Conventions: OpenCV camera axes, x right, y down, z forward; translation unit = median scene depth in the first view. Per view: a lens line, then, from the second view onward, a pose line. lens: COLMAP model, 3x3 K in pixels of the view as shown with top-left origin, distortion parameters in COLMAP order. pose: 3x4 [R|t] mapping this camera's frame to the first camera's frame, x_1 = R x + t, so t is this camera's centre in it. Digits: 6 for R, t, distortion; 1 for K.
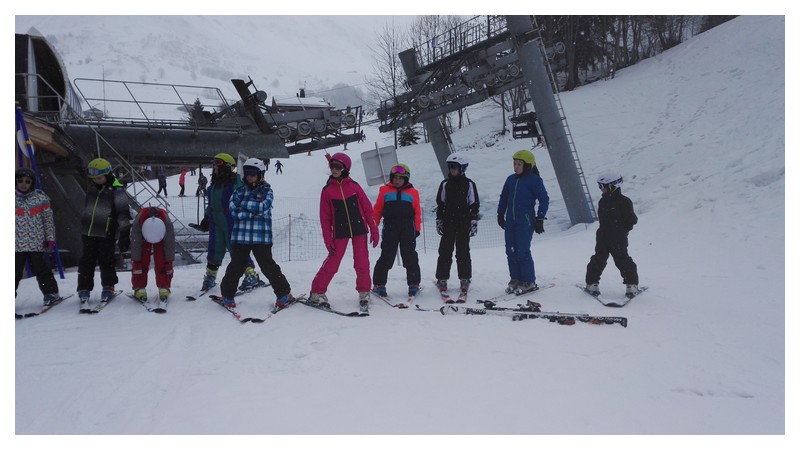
lens RADIAL K [[626.1, 0, 398.2], [0, 626.1, 225.8], [0, 0, 1]] dist [0.041162, -0.000786]
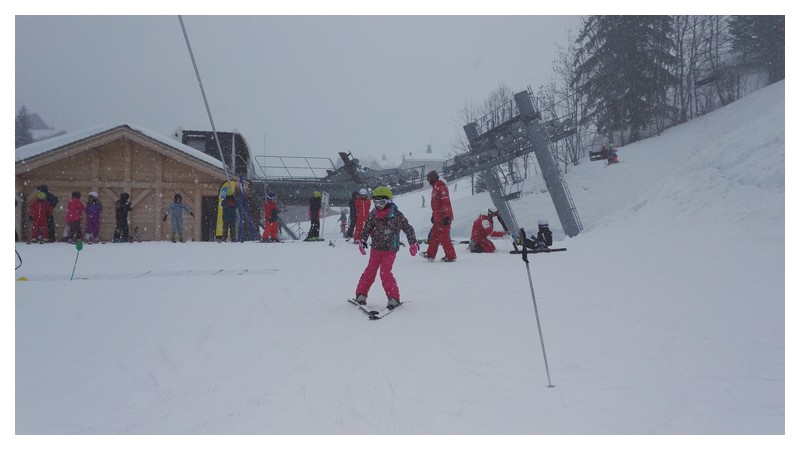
lens RADIAL K [[626.1, 0, 400.9], [0, 626.1, 224.6], [0, 0, 1]] dist [0.041162, -0.000786]
pose [[0.977463, 0.000072, -0.211107, 0.164831], [-0.017681, 0.996514, -0.081525, 0.061379], [0.210365, 0.083421, 0.974057, -0.381533]]
